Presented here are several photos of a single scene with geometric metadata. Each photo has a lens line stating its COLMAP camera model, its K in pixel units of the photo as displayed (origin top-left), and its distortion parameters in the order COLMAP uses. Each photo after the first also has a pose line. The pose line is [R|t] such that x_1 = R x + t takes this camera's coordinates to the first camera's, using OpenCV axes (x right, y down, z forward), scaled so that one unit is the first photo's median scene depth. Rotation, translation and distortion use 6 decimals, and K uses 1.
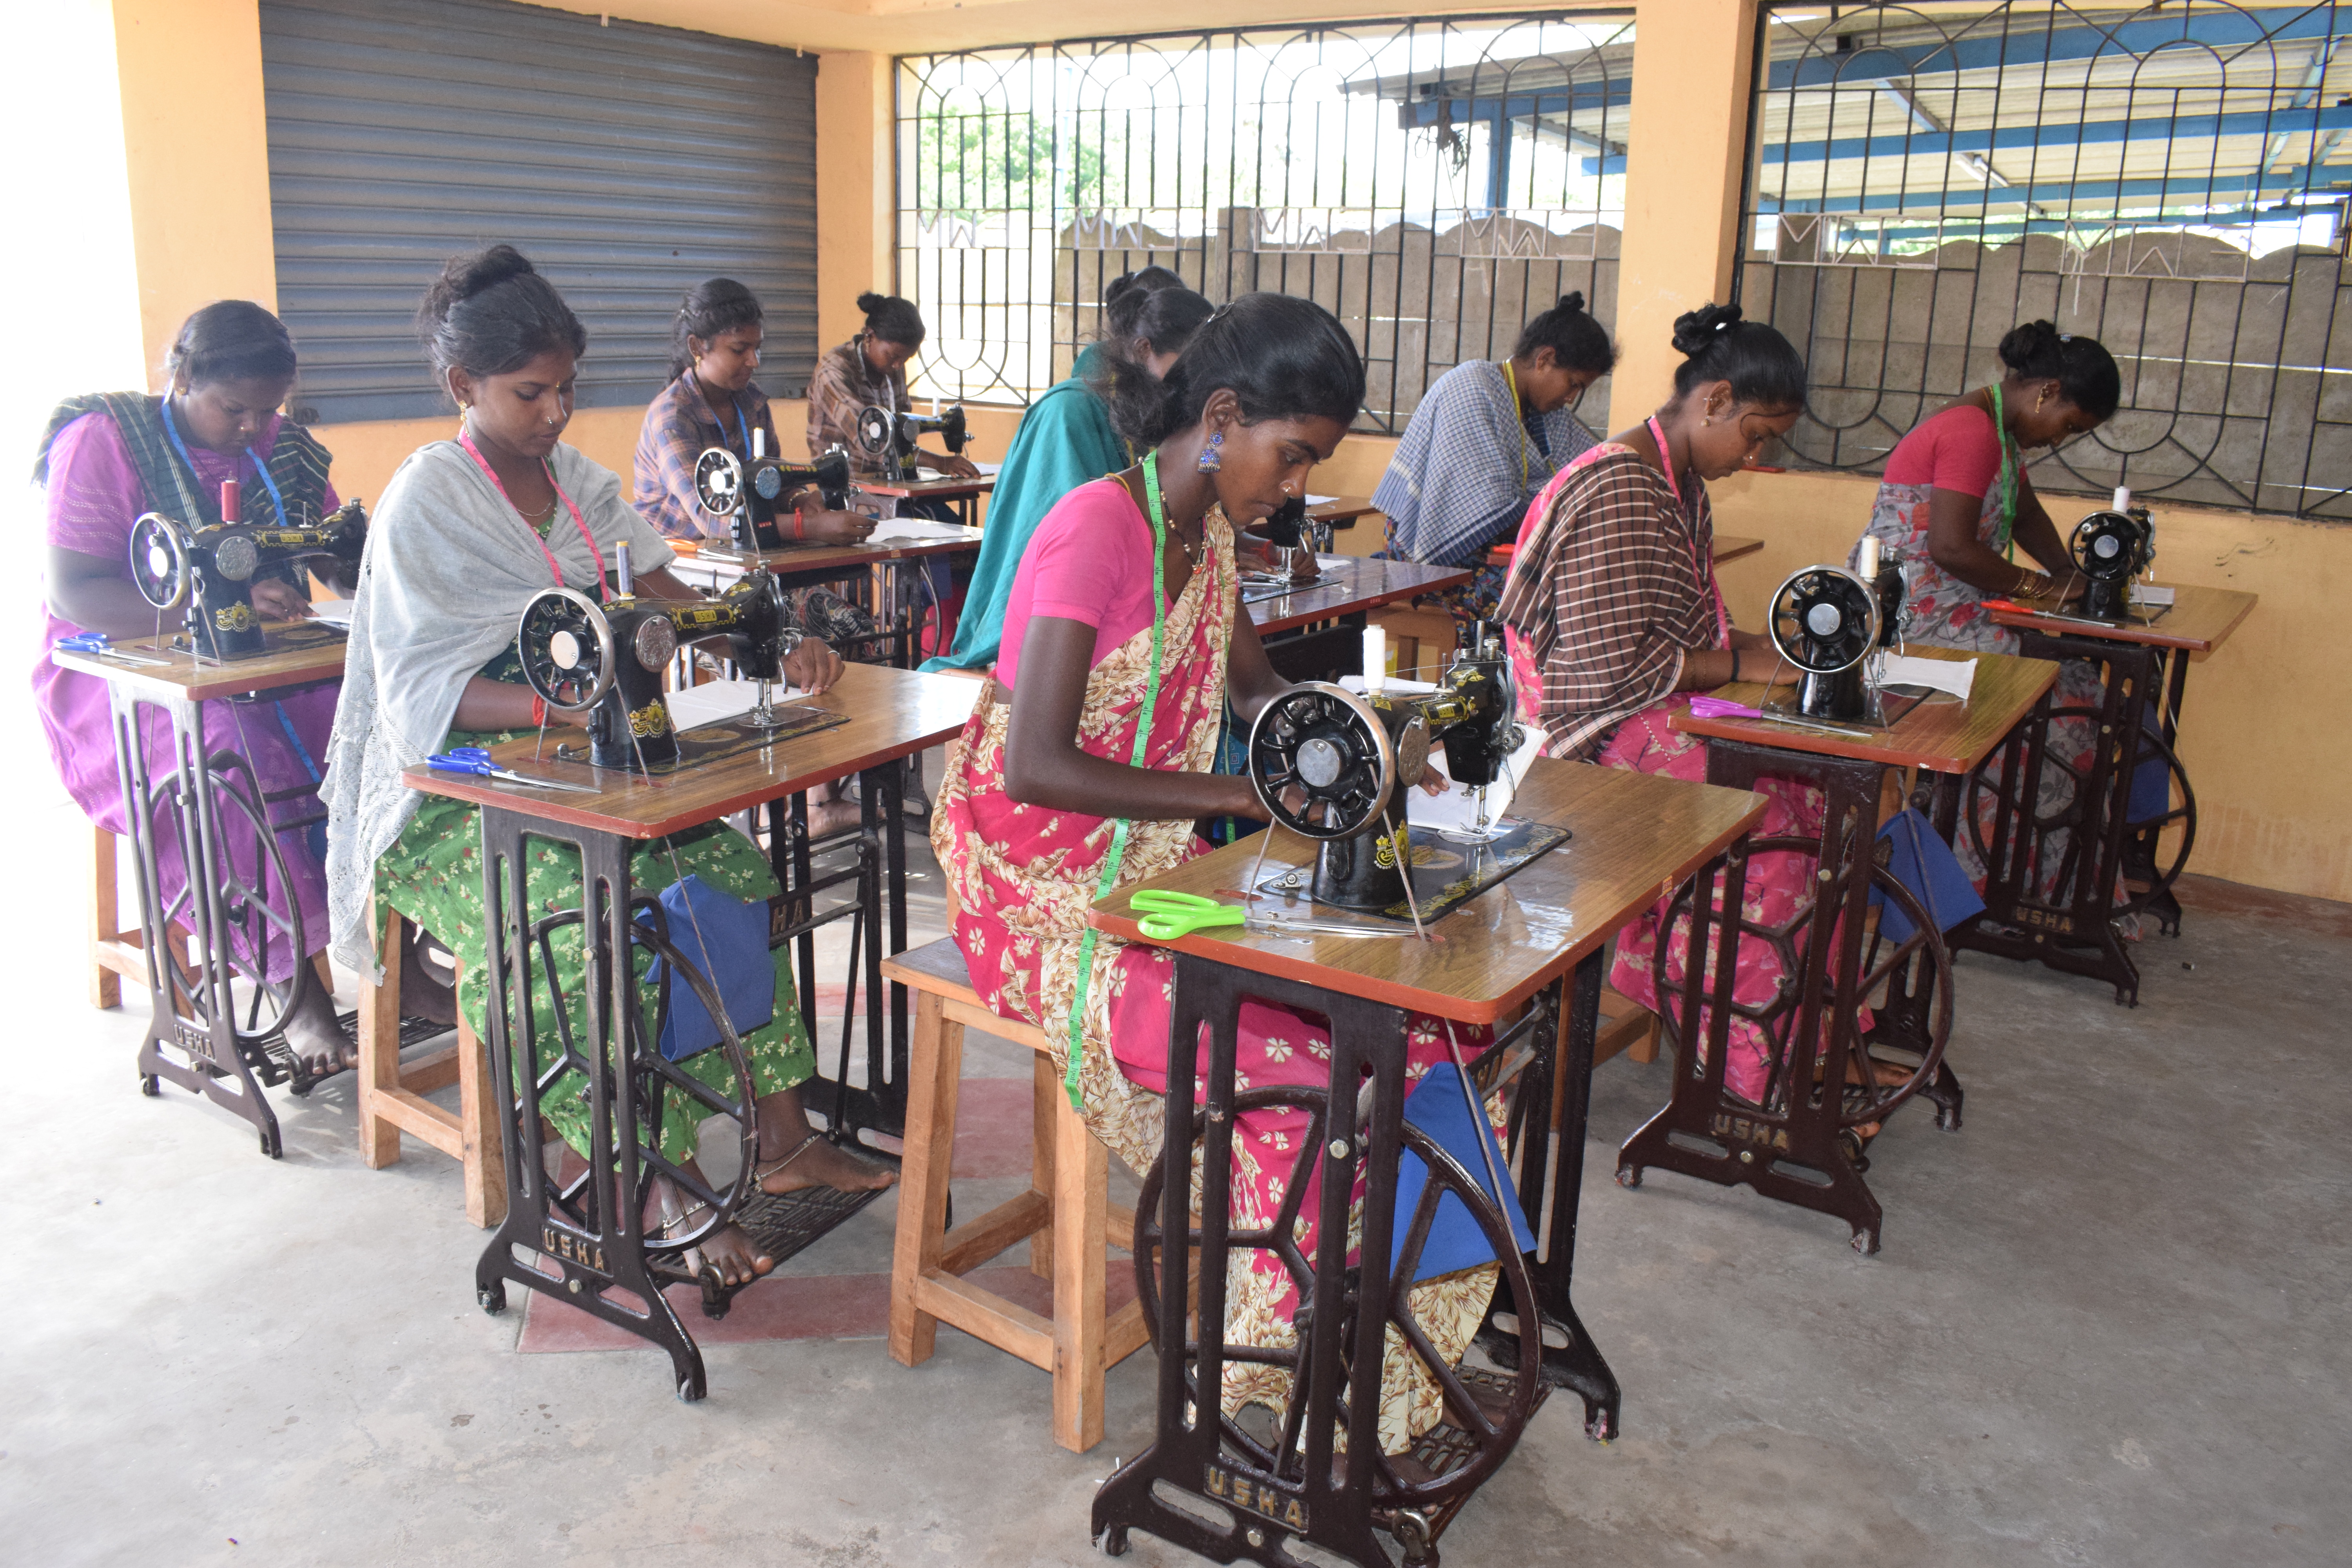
lens RADIAL K [[1800.4, 0, 1173.1], [0, 1800.4, 811.0], [0, 0, 1]] dist [-0.096795, 0.013933]
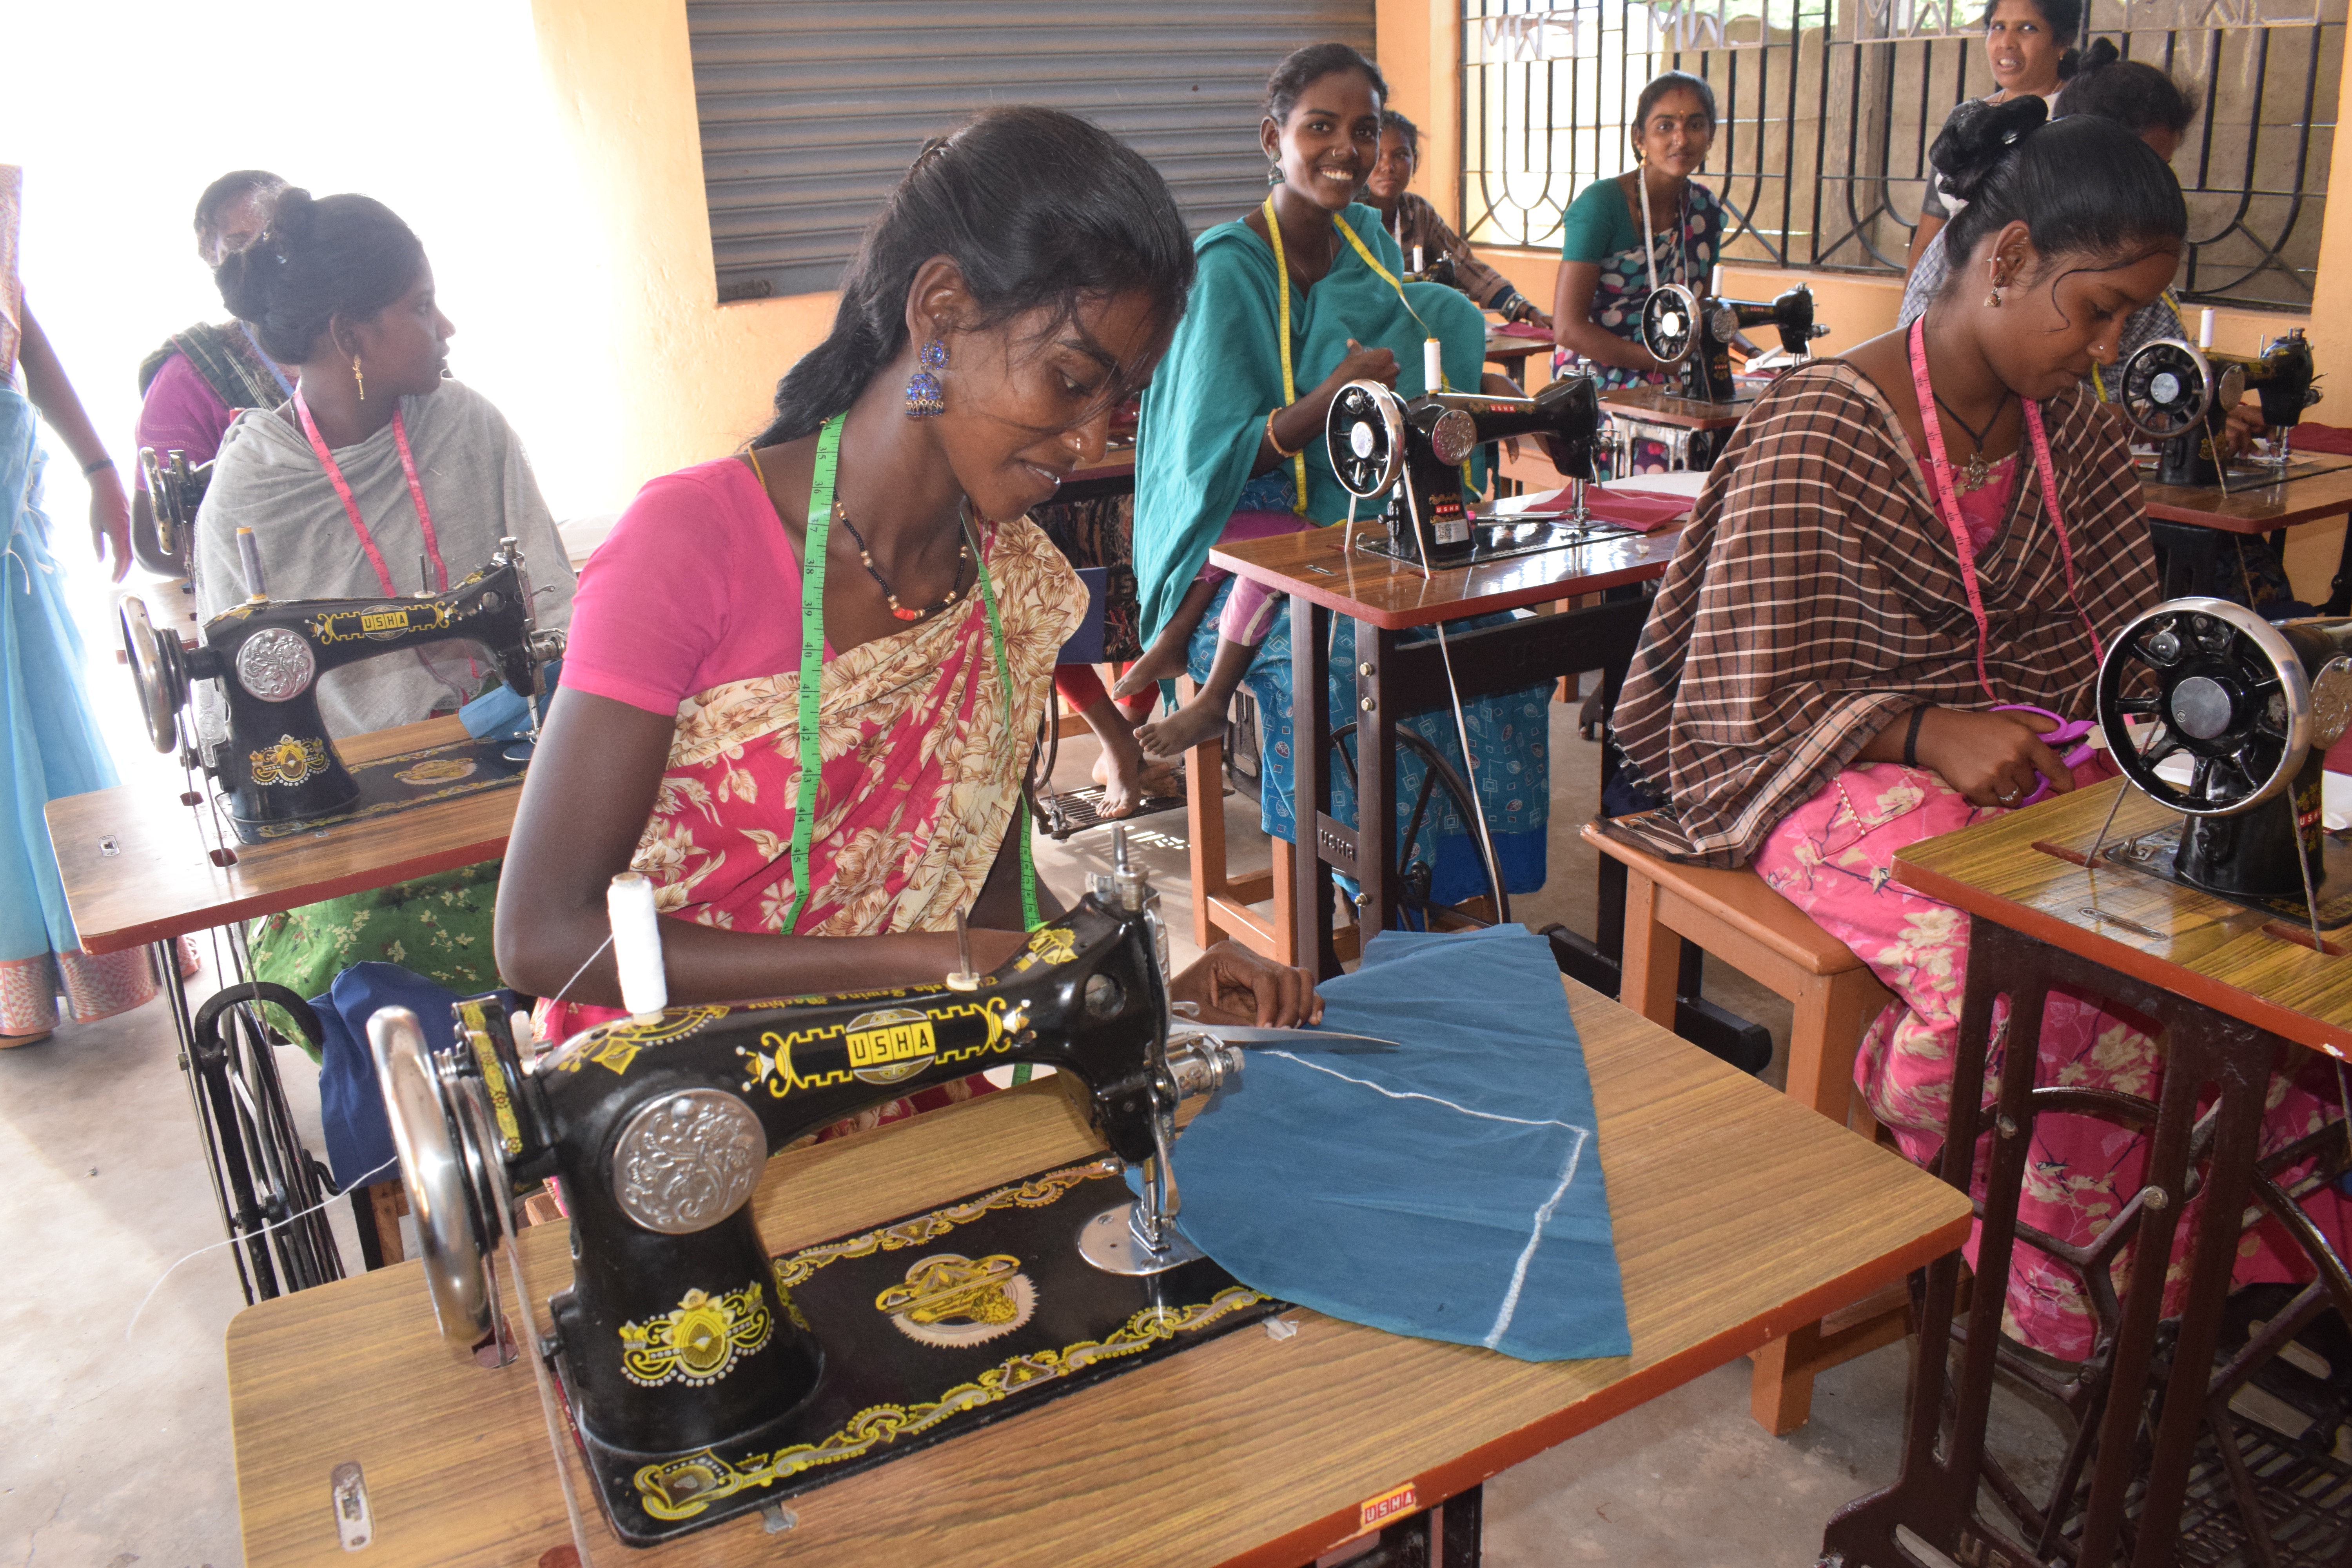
lens RADIAL K [[1800.4, 0, 1173.1], [0, 1800.4, 811.0], [0, 0, 1]] dist [-0.096795, 0.013933]
pose [[0.893896, 0.097371, -0.437571, 0.223062], [-0.057648, 0.992989, 0.103200, -0.076981], [0.444552, -0.067025, 0.893242, 0.294752]]
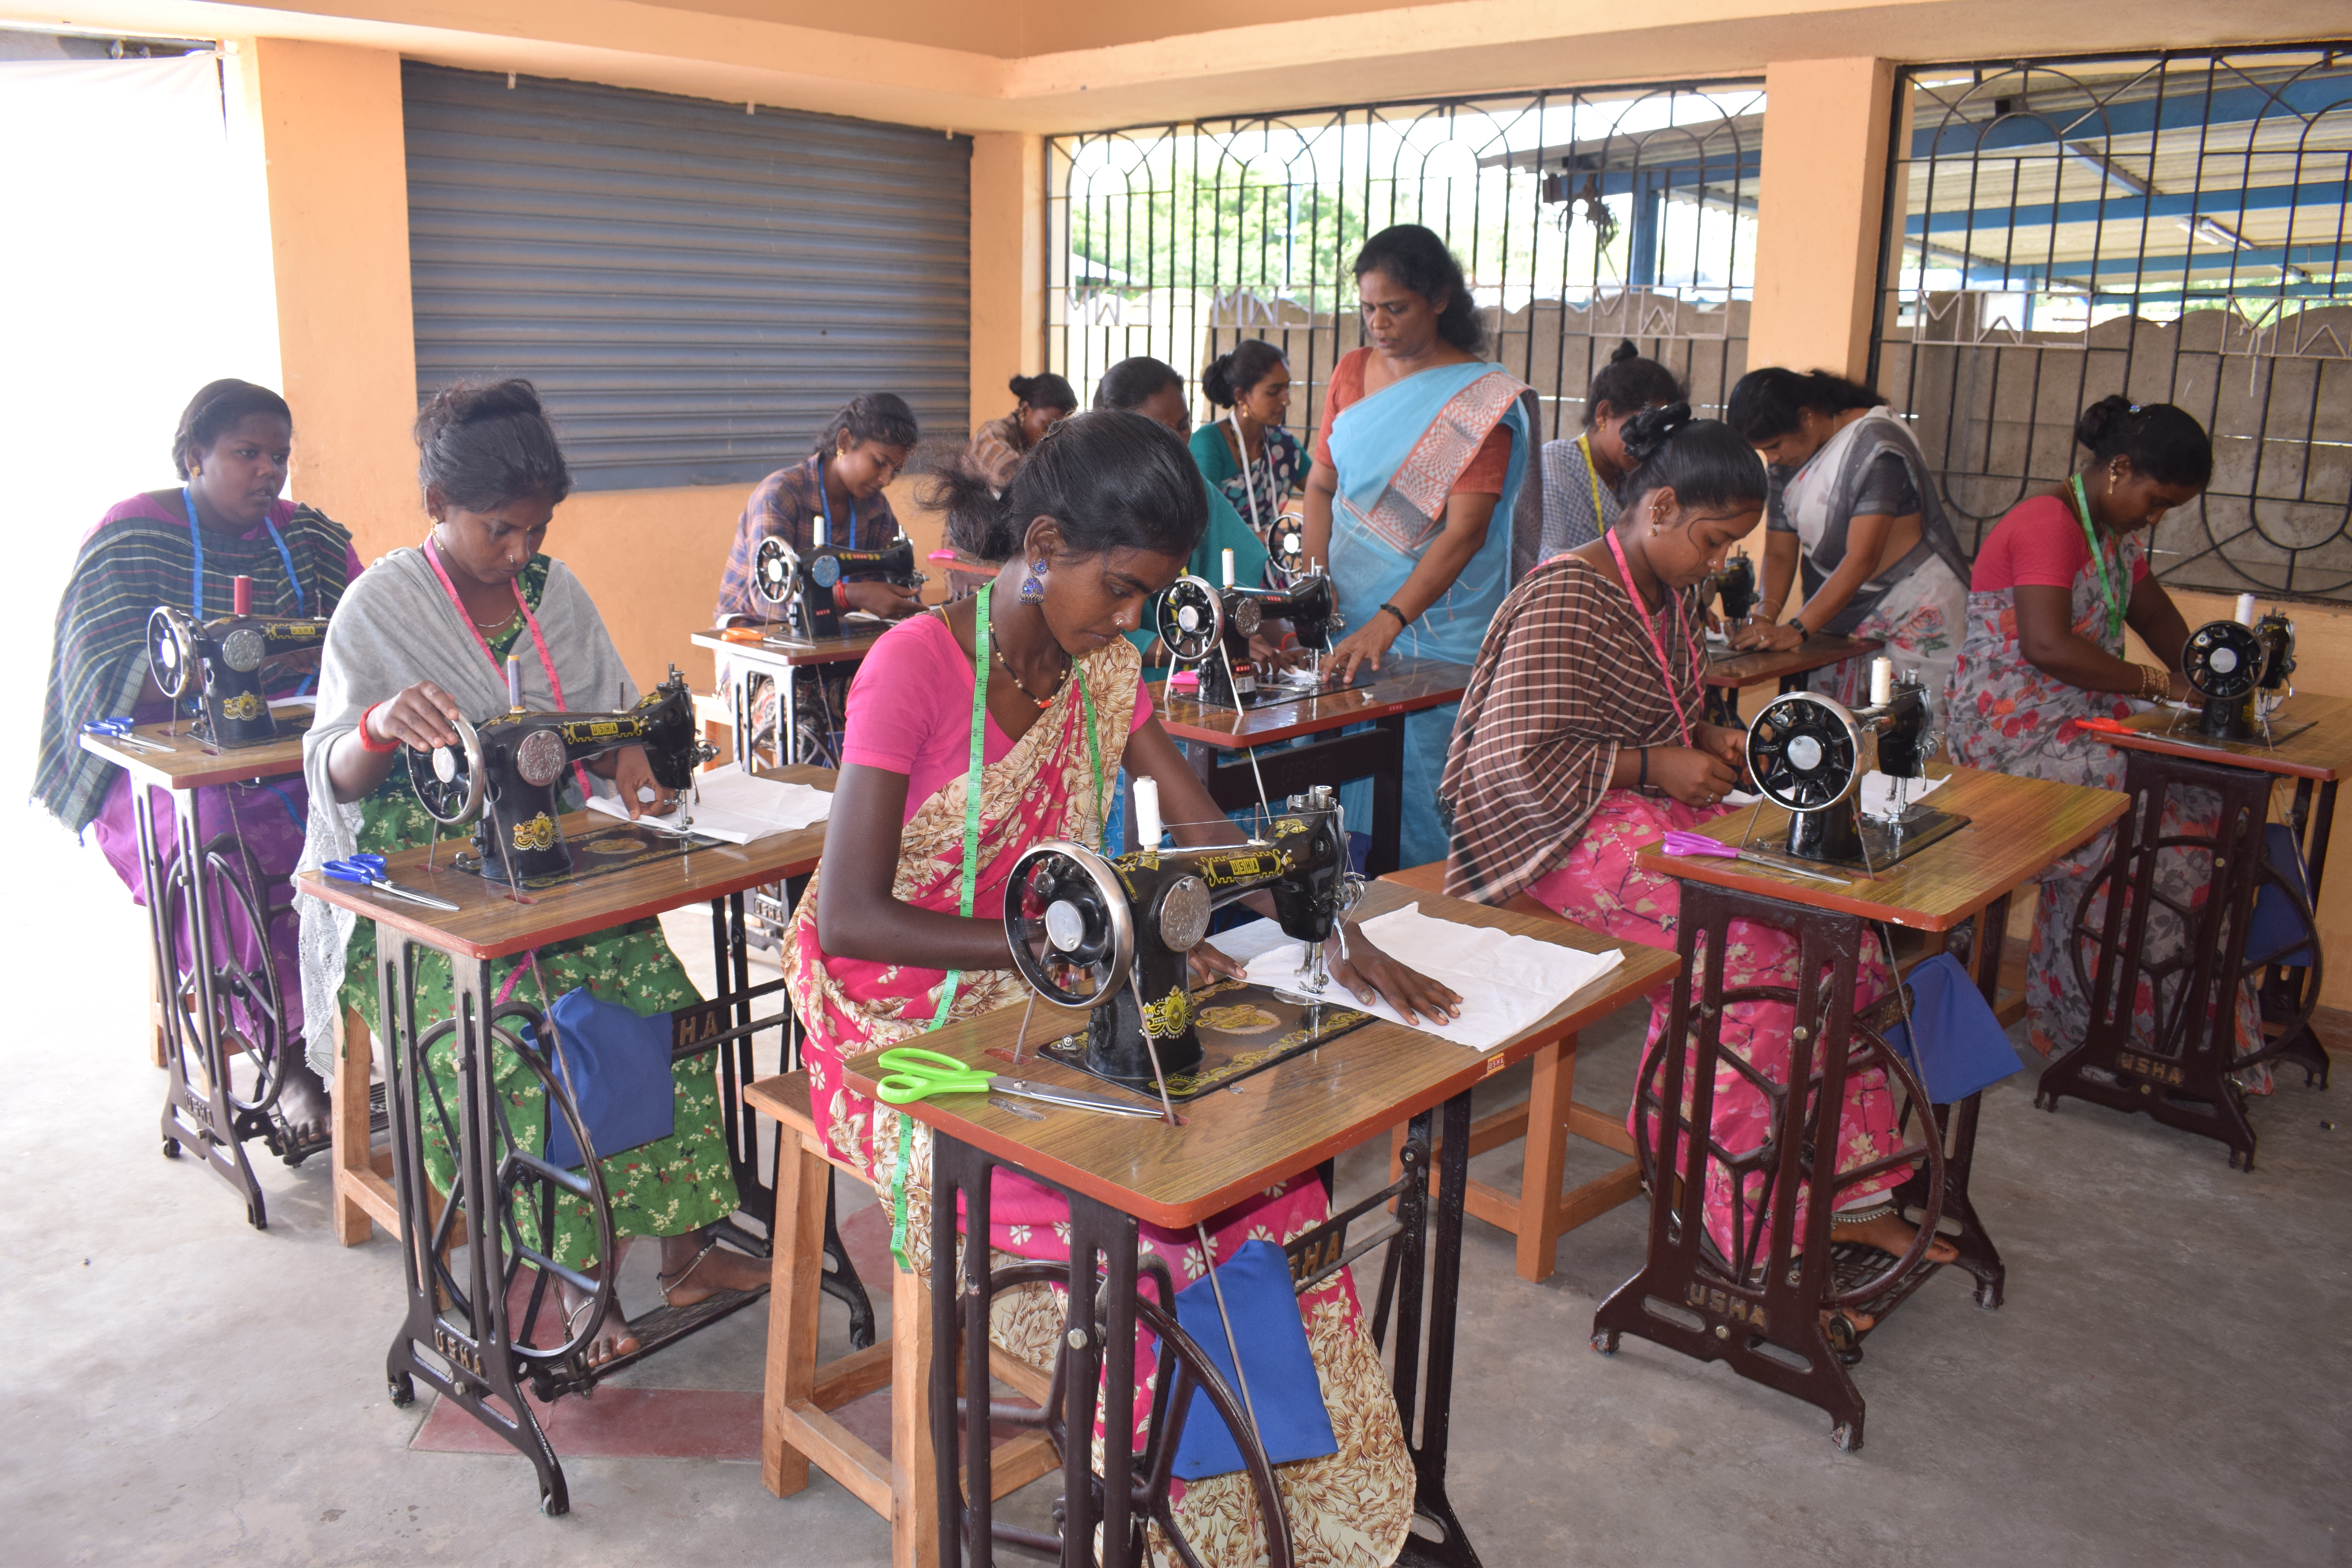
lens RADIAL K [[1800.4, 0, 1173.1], [0, 1800.4, 811.0], [0, 0, 1]] dist [-0.096795, 0.013933]
pose [[0.989340, 0.029612, -0.142580, 0.121707], [-0.034048, 0.999006, -0.028770, -0.027922], [0.141587, 0.033318, 0.989365, 0.035612]]
